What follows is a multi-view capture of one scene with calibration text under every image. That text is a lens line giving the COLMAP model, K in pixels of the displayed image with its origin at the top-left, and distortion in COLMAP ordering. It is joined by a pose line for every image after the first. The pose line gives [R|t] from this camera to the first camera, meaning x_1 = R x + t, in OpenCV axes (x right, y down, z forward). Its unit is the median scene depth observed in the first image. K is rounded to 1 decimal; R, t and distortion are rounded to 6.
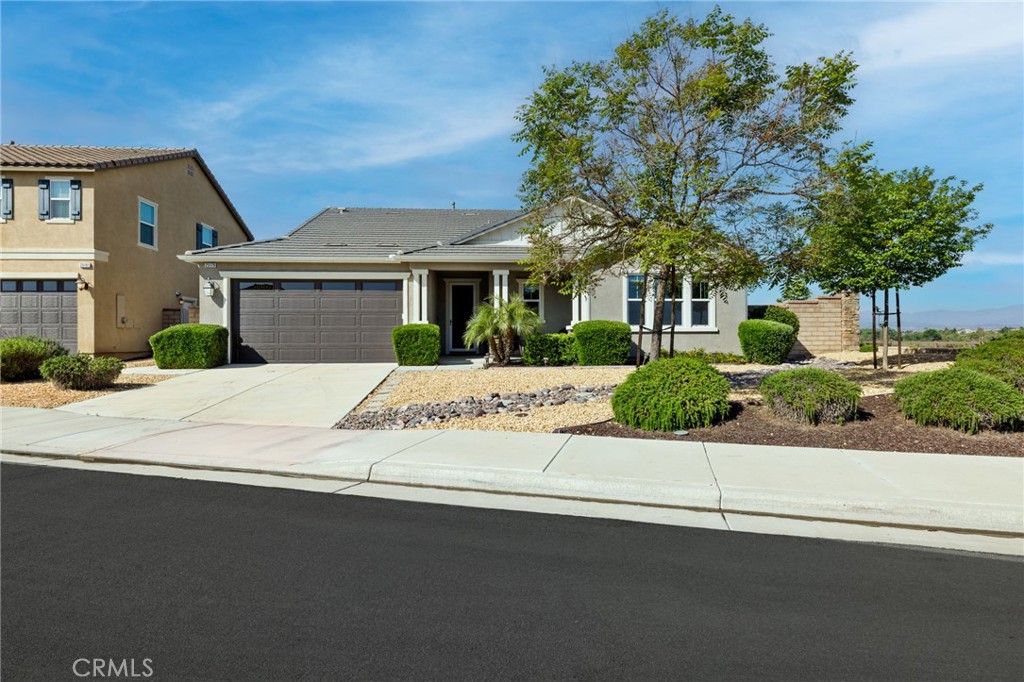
lens RADIAL K [[537.9, 0, 504.5], [0, 537.9, 332.7], [0, 0, 1]] dist [0.001527, 0.001511]
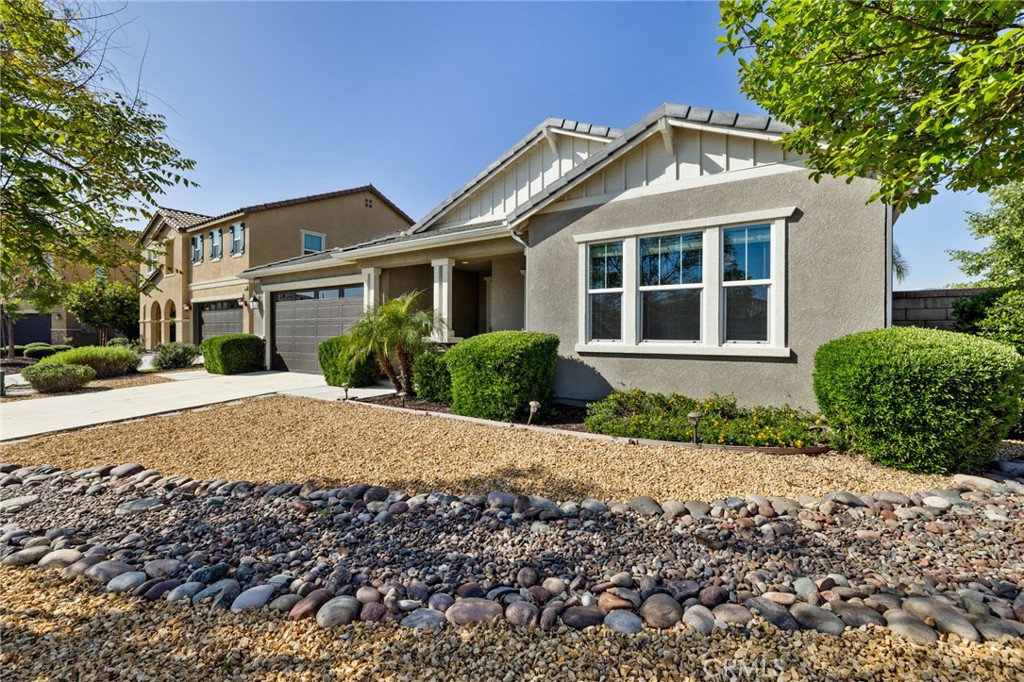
lens RADIAL K [[457.8, 0, 512.3], [0, 457.8, 339.3], [0, 0, 1]] dist [0.005843, -0.000248]
pose [[0.761348, 0.012586, -0.648222, 0.460539], [-0.001737, 0.999848, 0.017373, -0.021235], [0.648342, -0.012101, 0.761253, 0.600406]]
